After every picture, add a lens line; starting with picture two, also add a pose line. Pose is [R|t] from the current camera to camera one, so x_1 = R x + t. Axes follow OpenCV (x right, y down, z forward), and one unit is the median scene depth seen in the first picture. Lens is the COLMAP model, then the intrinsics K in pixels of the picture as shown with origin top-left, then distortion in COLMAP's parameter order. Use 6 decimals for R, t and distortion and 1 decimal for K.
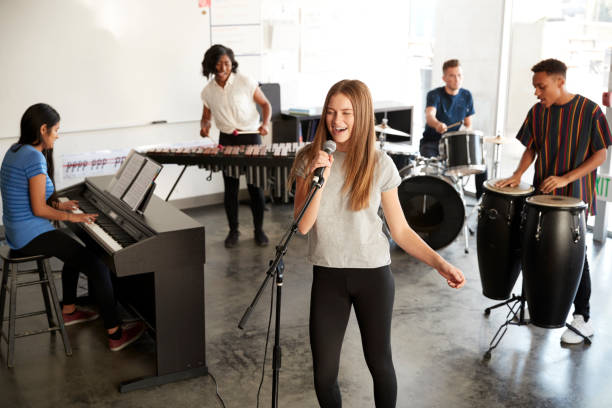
lens RADIAL K [[796.6, 0, 306.0], [0, 796.6, 204.0], [0, 0, 1]] dist [0.004852, 0.022538]
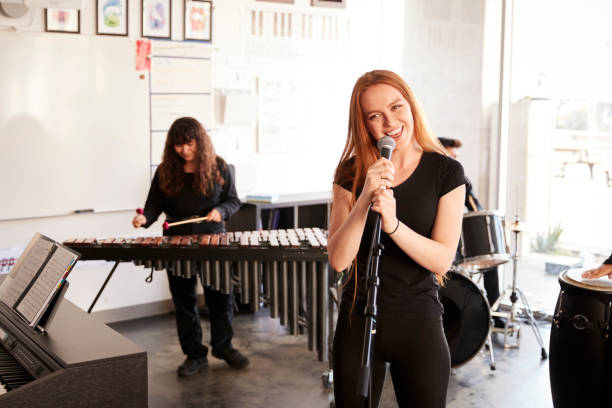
lens RADIAL K [[763.3, 0, 306.0], [0, 763.3, 204.0], [0, 0, 1]] dist [-0.158597, 0.039434]
pose [[0.995511, -0.014625, 0.093505, -0.043836], [0.027986, 0.989296, -0.143217, 0.002496], [-0.090410, 0.145191, 0.985264, 0.303816]]
